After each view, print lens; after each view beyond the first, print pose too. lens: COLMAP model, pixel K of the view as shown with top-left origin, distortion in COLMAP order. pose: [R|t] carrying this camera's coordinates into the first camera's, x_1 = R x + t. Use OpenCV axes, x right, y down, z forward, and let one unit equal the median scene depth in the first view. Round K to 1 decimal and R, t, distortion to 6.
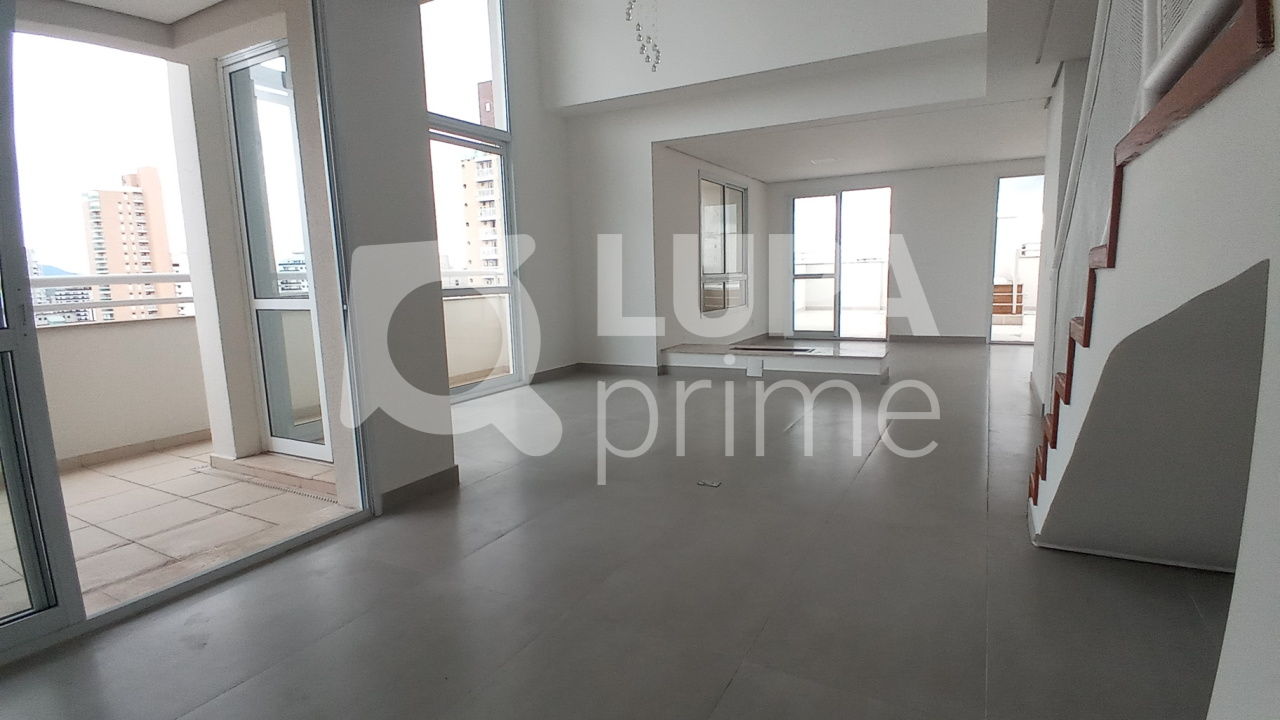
lens RADIAL K [[626.0, 0, 647.8], [0, 626.0, 366.1], [0, 0, 1]] dist [0.041215, -0.056510]
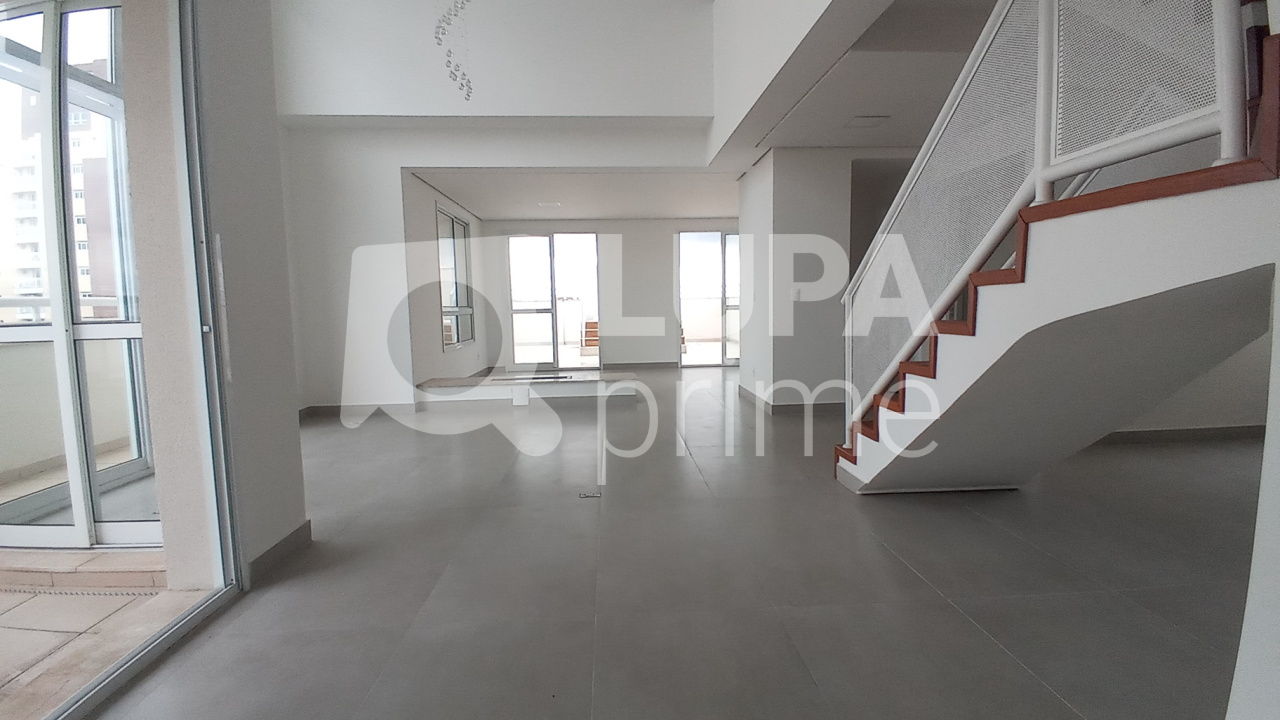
lens RADIAL K [[626.0, 0, 647.8], [0, 626.0, 366.1], [0, 0, 1]] dist [0.041215, -0.056510]
pose [[0.851167, -0.039465, 0.523410, -0.132811], [0.073007, 0.996378, -0.043597, 0.008896], [-0.519794, 0.075321, 0.850965, 0.013214]]
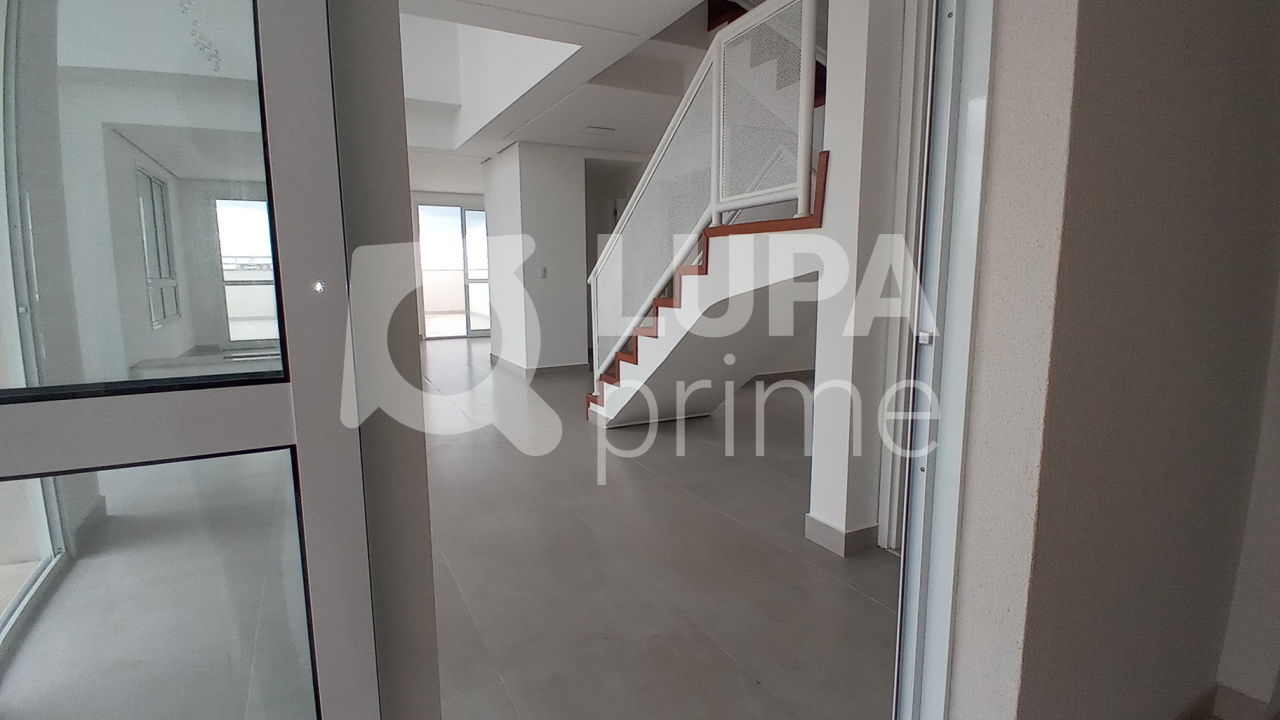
lens RADIAL K [[626.0, 0, 647.8], [0, 626.0, 366.1], [0, 0, 1]] dist [0.041215, -0.056510]
pose [[0.557172, -0.099013, 0.824473, -0.216770], [0.112963, 0.992674, 0.042873, 0.011471], [-0.822678, 0.069247, 0.564275, -0.036741]]
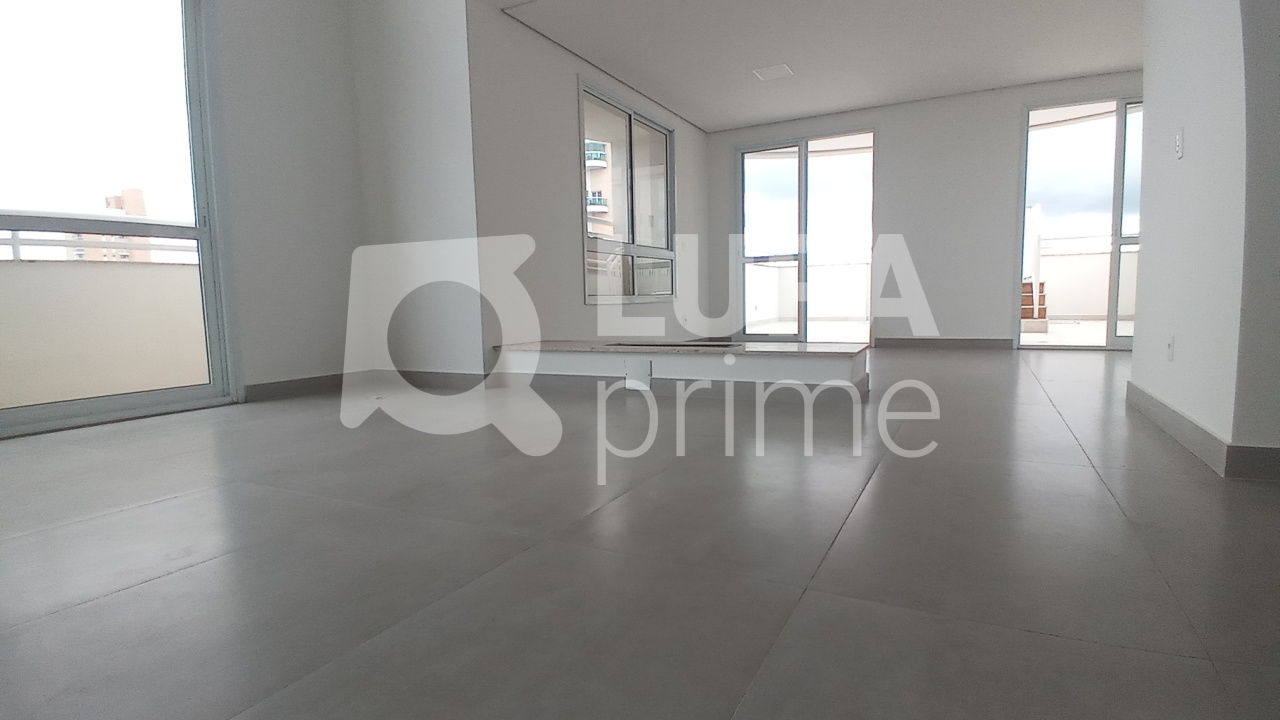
lens RADIAL K [[626.0, 0, 647.8], [0, 626.0, 366.1], [0, 0, 1]] dist [0.041215, -0.056510]
pose [[0.999935, 0.004808, 0.010368, 0.124157], [-0.004357, 0.999062, -0.043087, 0.014231], [-0.010565, 0.043039, 0.999018, 0.302305]]
